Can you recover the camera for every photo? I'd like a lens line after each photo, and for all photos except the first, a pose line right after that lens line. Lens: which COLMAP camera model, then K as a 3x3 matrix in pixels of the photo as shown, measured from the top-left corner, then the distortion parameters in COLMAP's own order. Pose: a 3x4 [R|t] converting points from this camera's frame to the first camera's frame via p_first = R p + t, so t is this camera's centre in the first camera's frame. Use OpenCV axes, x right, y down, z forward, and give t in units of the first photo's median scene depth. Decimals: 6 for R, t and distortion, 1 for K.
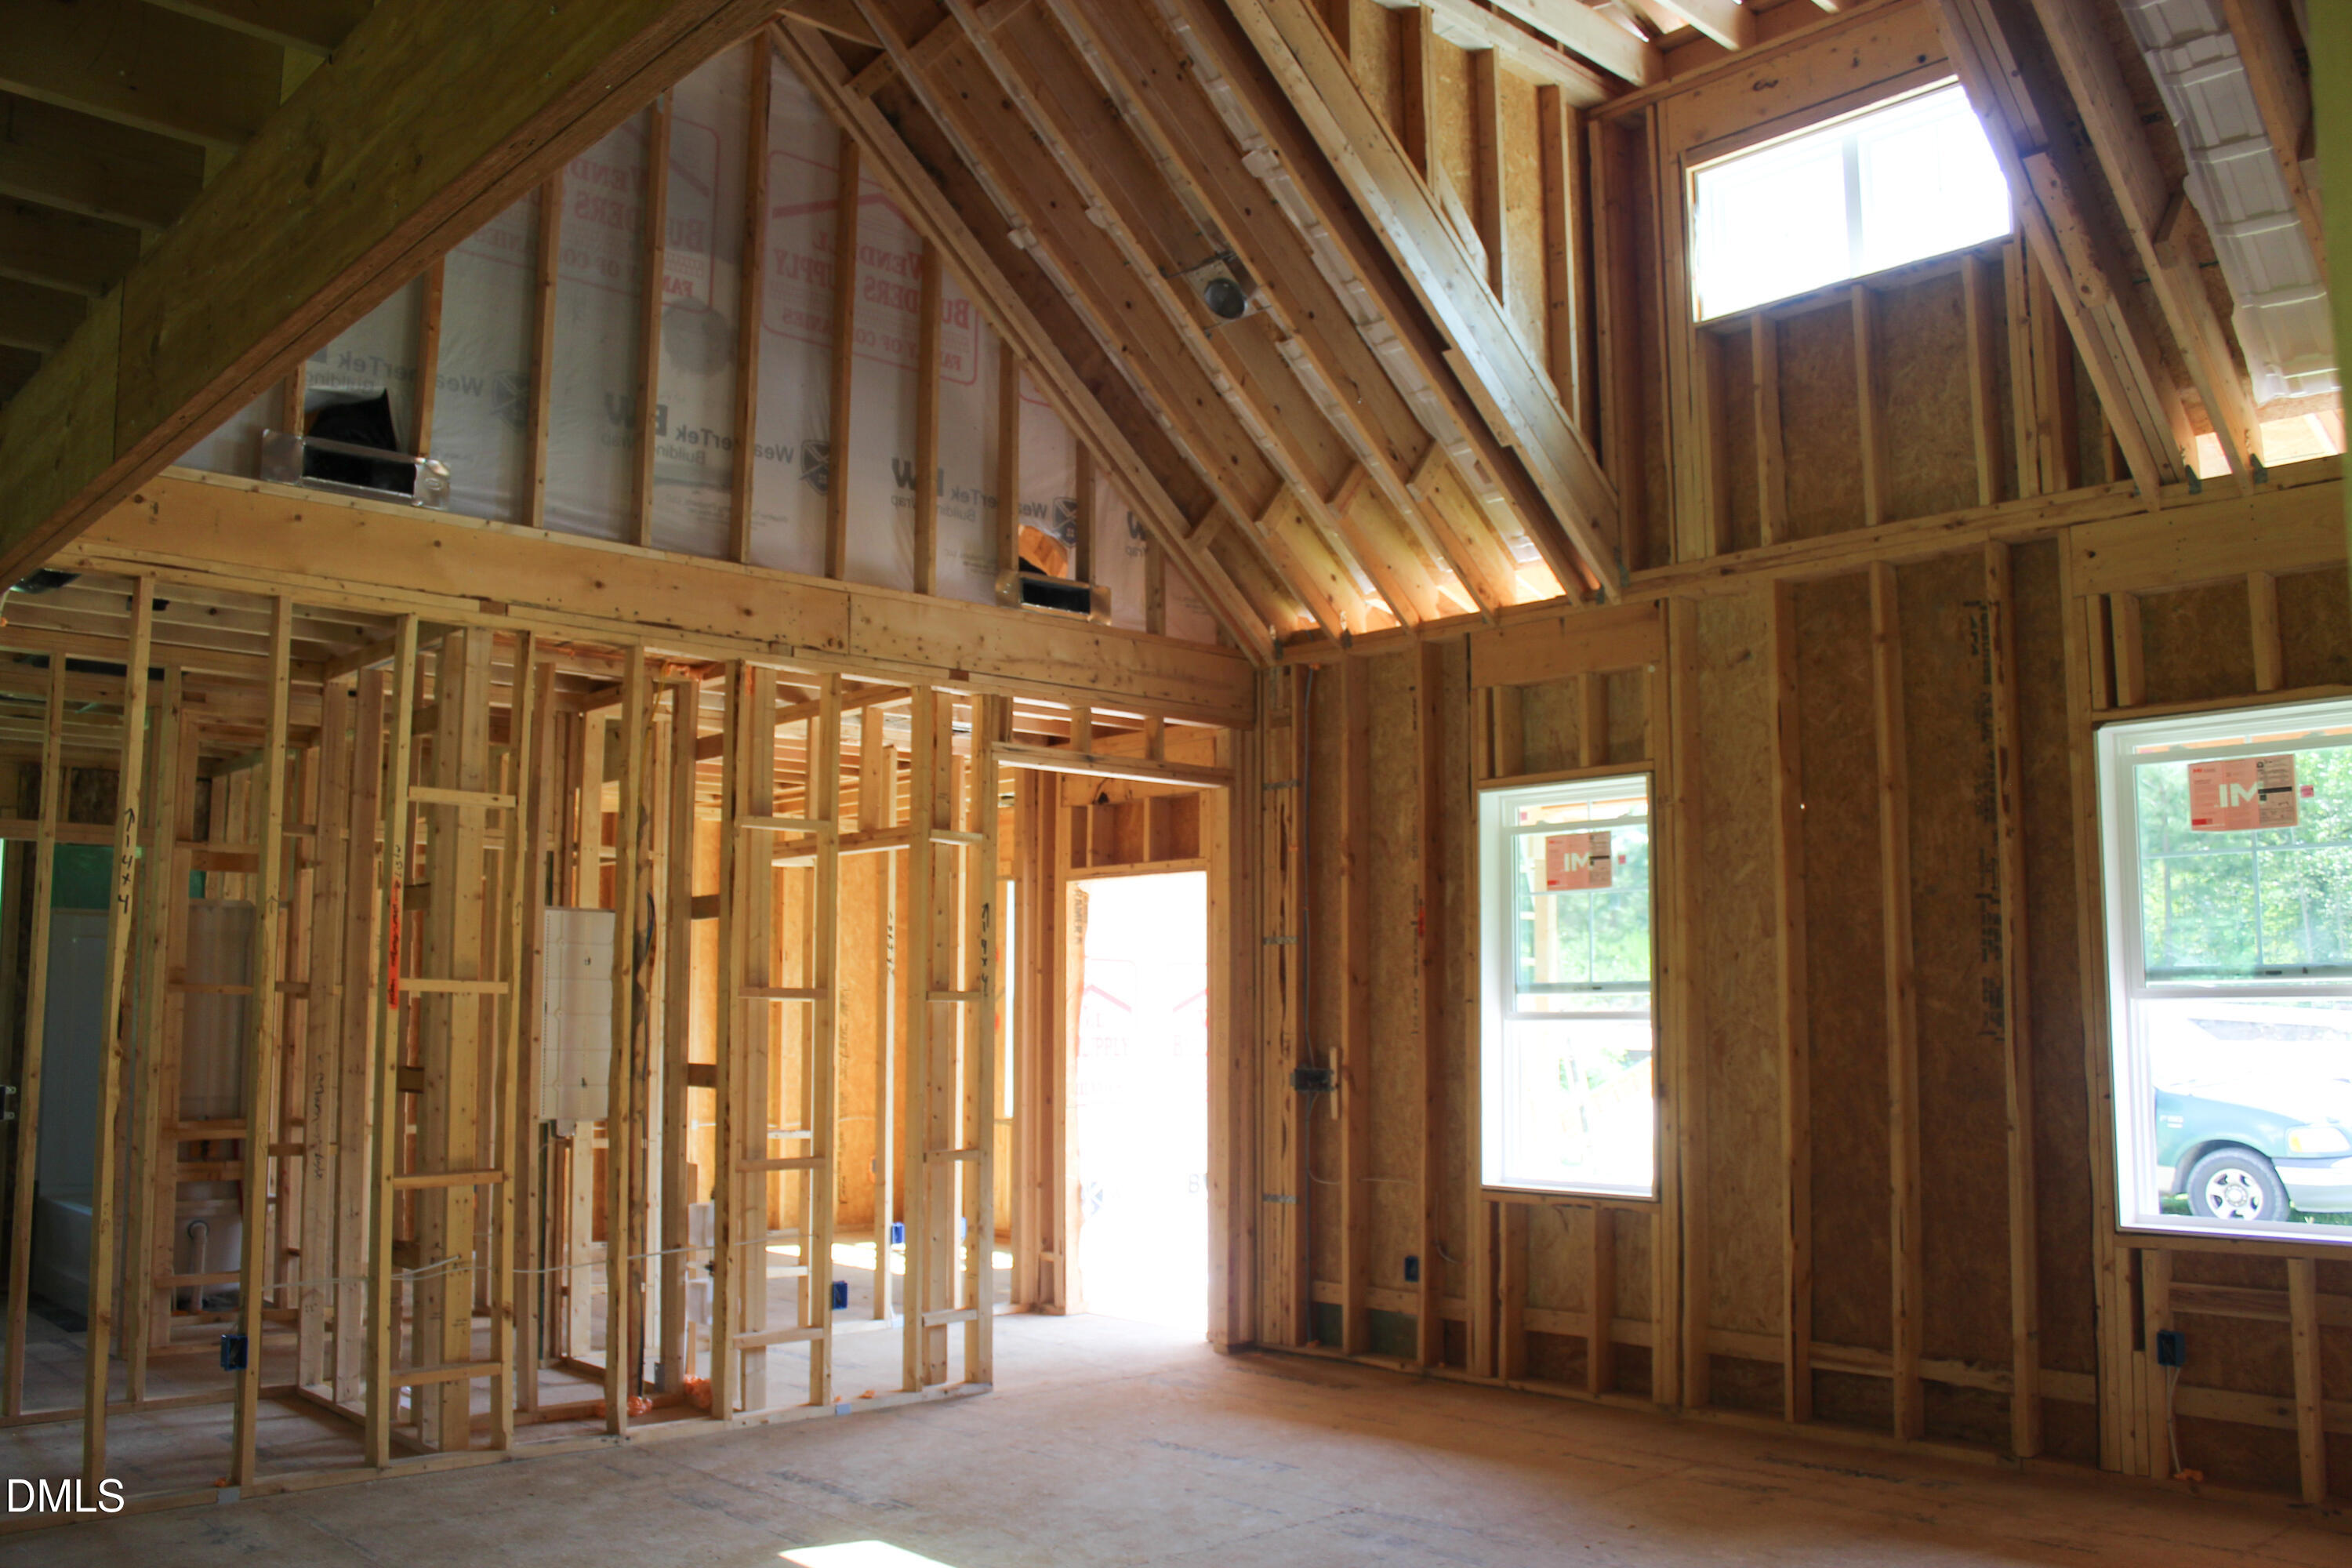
lens RADIAL K [[1966.0, 0, 1145.8], [0, 1966.0, 787.8], [0, 0, 1]] dist [-0.163317, 0.152189]
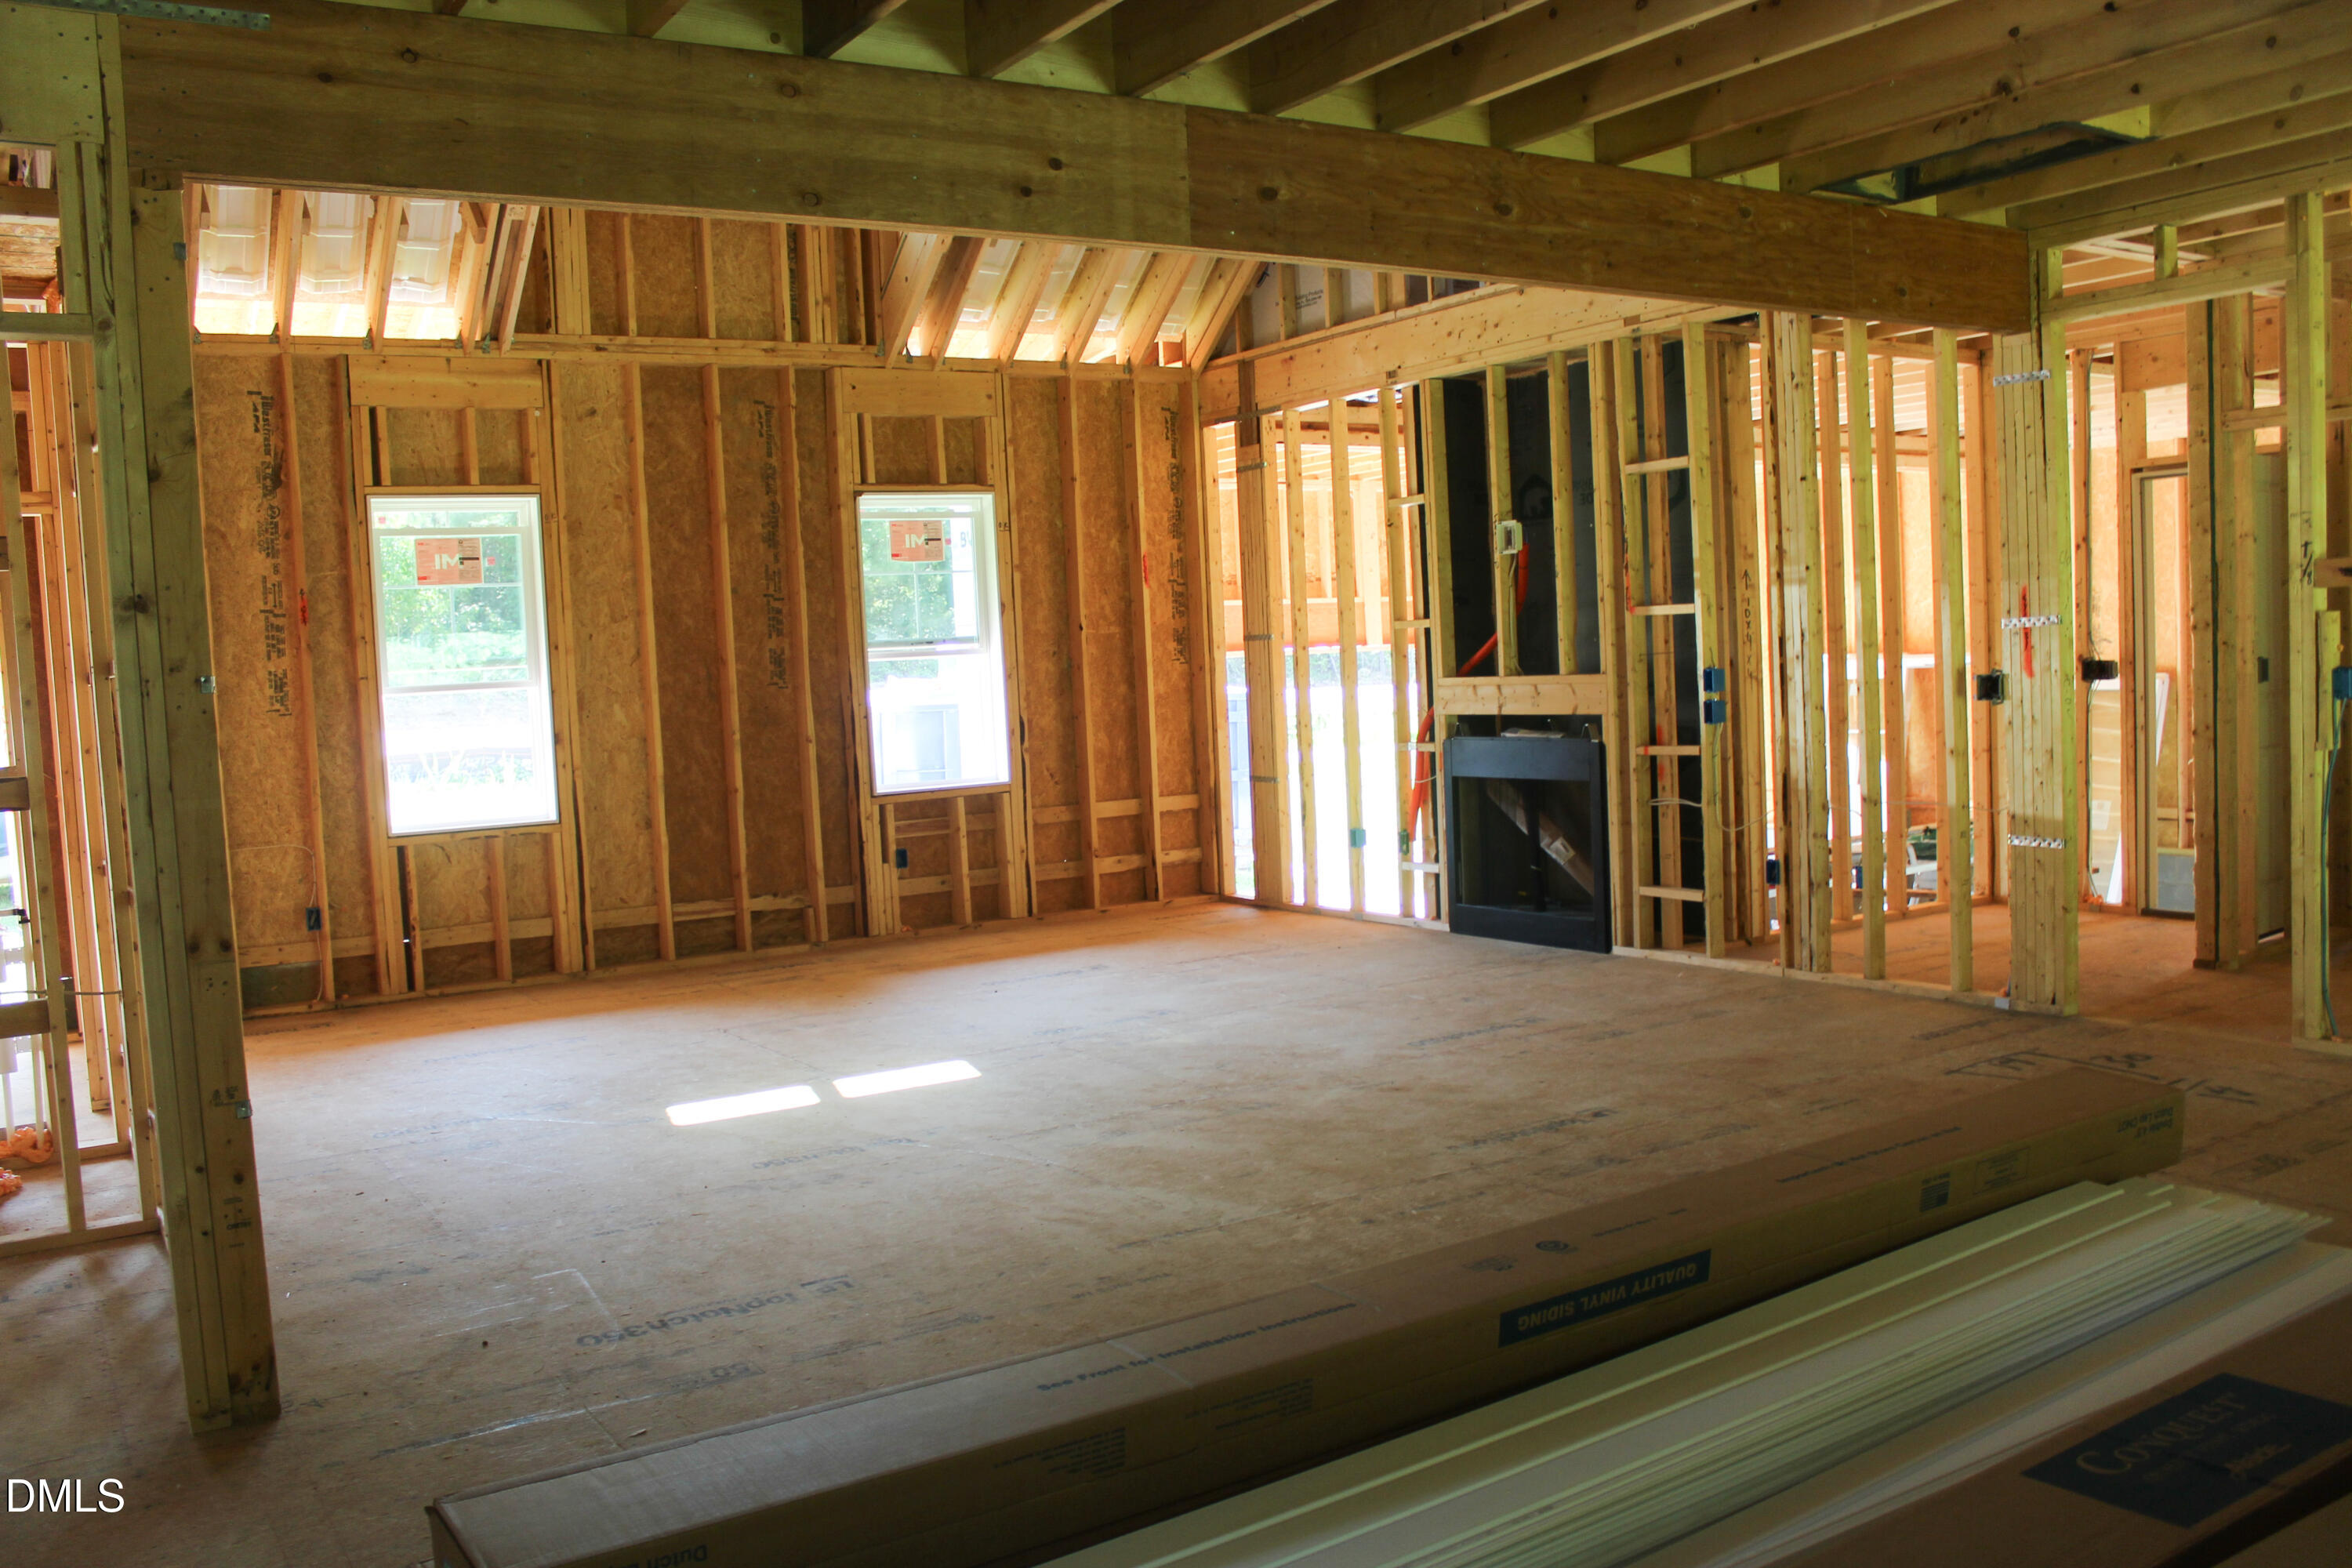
lens RADIAL K [[1946.7, 0, 1161.2], [0, 1946.7, 810.2], [0, 0, 1]] dist [-0.168839, 0.144736]
pose [[0.175106, -0.083943, 0.980964, -0.957221], [-0.066879, 0.993043, 0.096915, 0.051467], [-0.982275, -0.082576, 0.168274, 0.380208]]
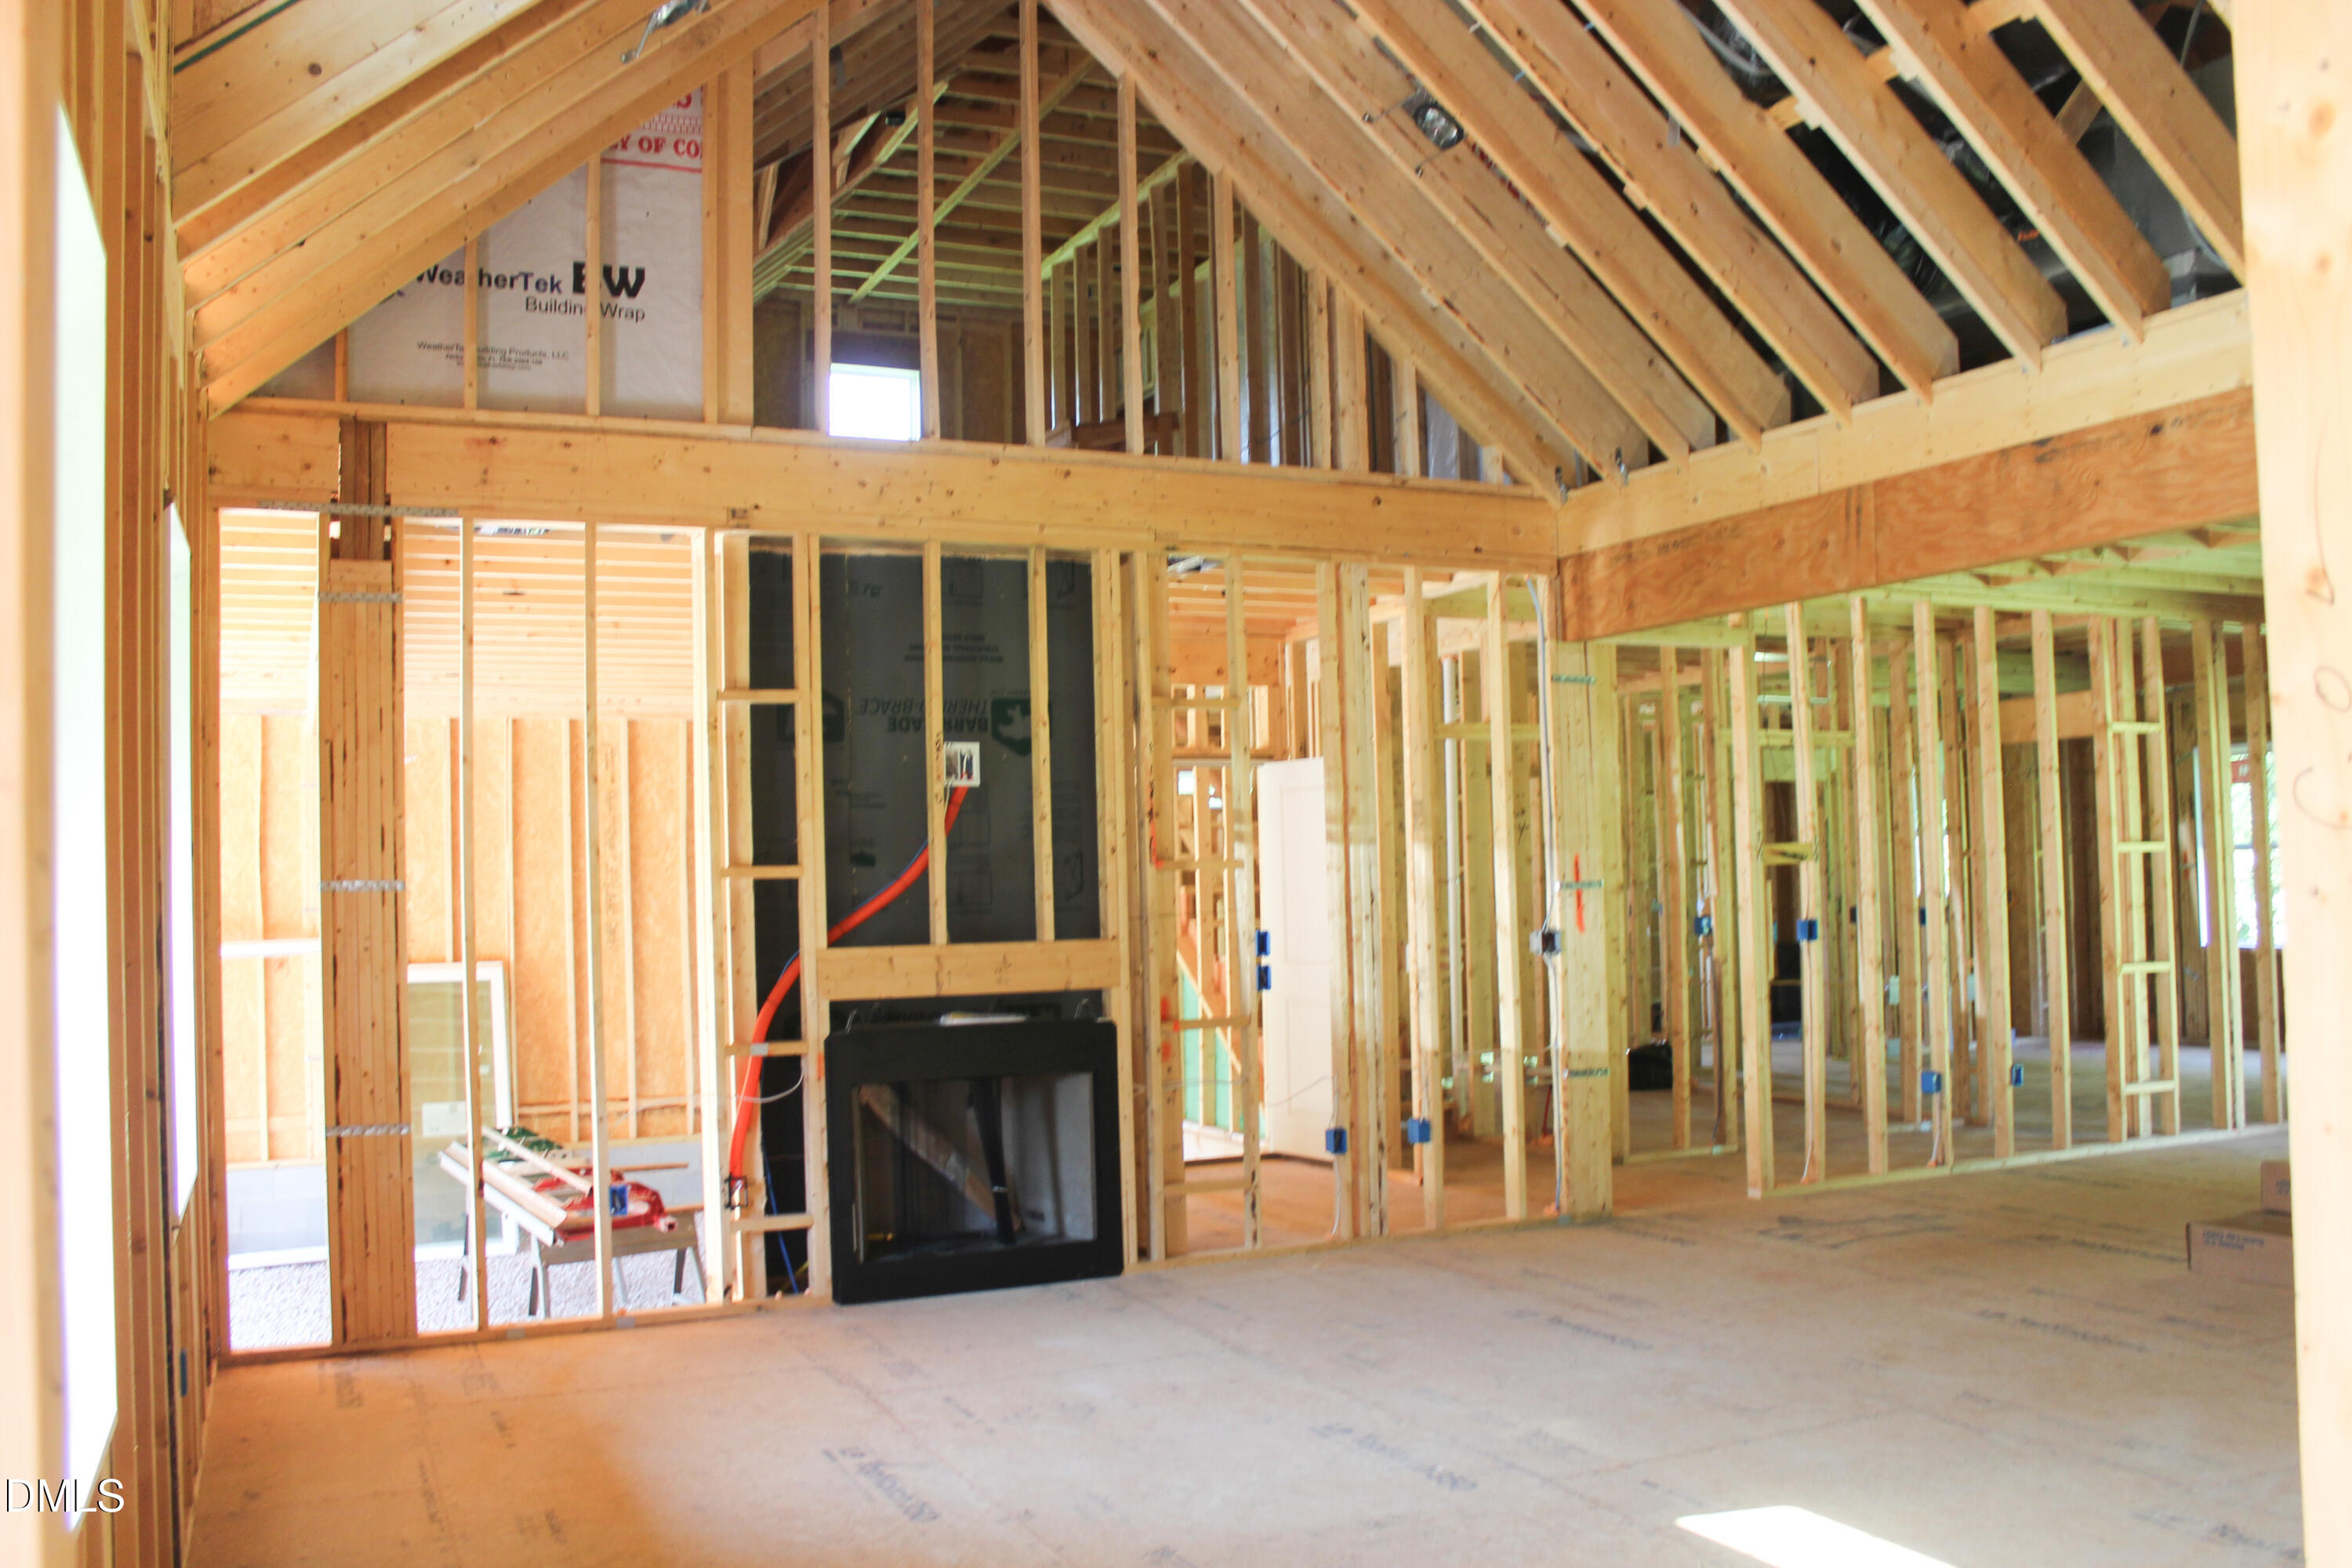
lens RADIAL K [[1946.7, 0, 1161.2], [0, 1946.7, 810.2], [0, 0, 1]] dist [-0.168839, 0.144736]
pose [[-0.949178, 0.030974, 0.313211, 1.056328], [-0.015965, 0.989127, -0.146197, 0.268148], [-0.314333, -0.143768, -0.938363, 2.405456]]
